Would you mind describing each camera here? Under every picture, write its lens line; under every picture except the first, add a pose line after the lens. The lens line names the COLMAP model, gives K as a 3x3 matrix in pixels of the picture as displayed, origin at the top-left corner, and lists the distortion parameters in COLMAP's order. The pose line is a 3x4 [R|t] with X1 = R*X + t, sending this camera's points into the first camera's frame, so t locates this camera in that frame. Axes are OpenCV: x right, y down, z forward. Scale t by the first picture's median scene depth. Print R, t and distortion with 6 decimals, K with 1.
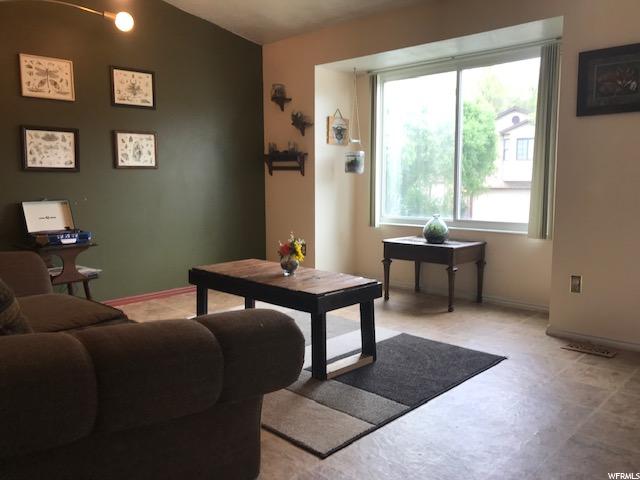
lens RADIAL K [[531.8, 0, 320.0], [0, 531.8, 240.0], [0, 0, 1]] dist [0.001811, 0.012333]
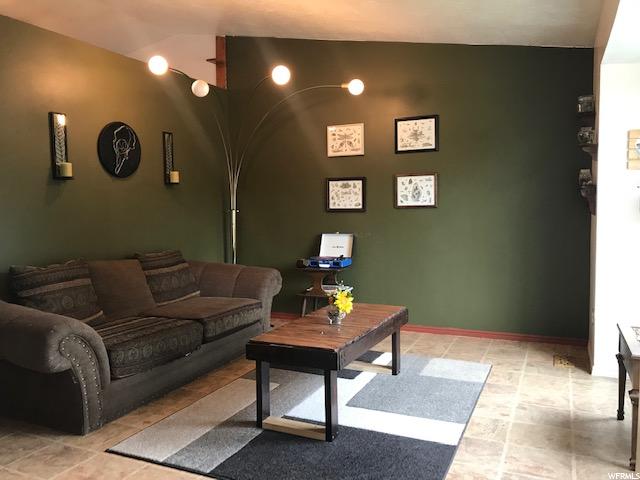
lens RADIAL K [[531.8, 0, 320.0], [0, 531.8, 240.0], [0, 0, 1]] dist [0.001811, 0.012333]
pose [[0.325751, 0.060148, -0.943540, 0.669416], [-0.096868, 0.994846, 0.029975, -0.090436], [0.940480, 0.081635, 0.329898, 0.508065]]
